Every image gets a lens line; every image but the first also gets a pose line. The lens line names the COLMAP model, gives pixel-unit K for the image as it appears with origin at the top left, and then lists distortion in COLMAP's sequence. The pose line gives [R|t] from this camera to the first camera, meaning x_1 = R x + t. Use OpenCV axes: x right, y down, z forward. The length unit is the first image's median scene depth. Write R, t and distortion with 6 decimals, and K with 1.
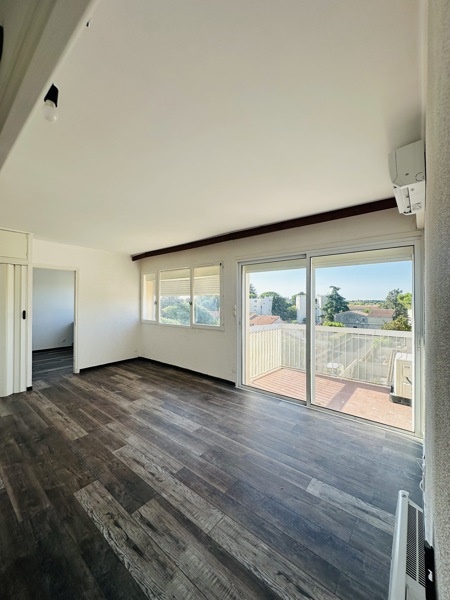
lens RADIAL K [[237.8, 0, 225.0], [0, 237.8, 300.0], [0, 0, 1]] dist [-0.000747, 0.000385]
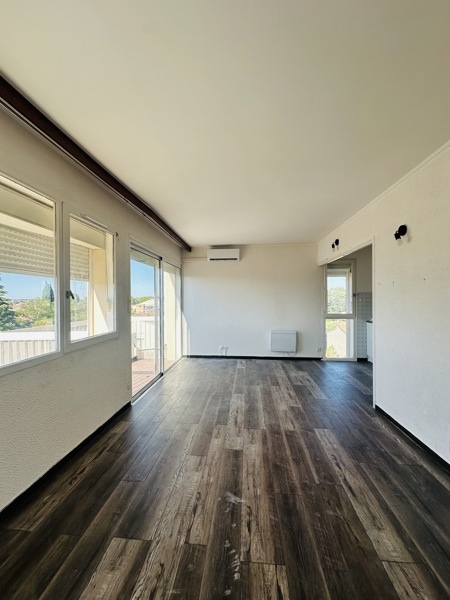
lens RADIAL K [[237.8, 0, 225.0], [0, 237.8, 300.0], [0, 0, 1]] dist [-0.000747, 0.000385]
pose [[-0.554164, 0.000218, 0.832407, -1.156782], [0.006658, 0.999969, 0.004170, 0.040004], [-0.832381, 0.007853, -0.554148, 1.798125]]
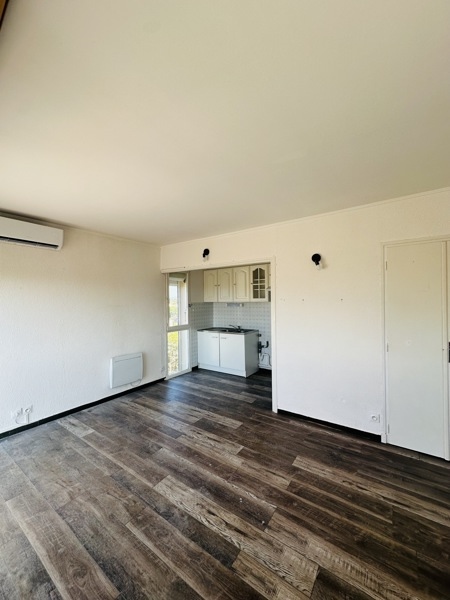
lens RADIAL K [[237.8, 0, 225.0], [0, 237.8, 300.0], [0, 0, 1]] dist [-0.000747, 0.000385]
pose [[-0.997508, 0.010462, -0.069780, -0.278095], [0.010609, 0.999942, -0.001746, -0.023794], [0.069758, -0.002482, -0.997561, 1.804003]]
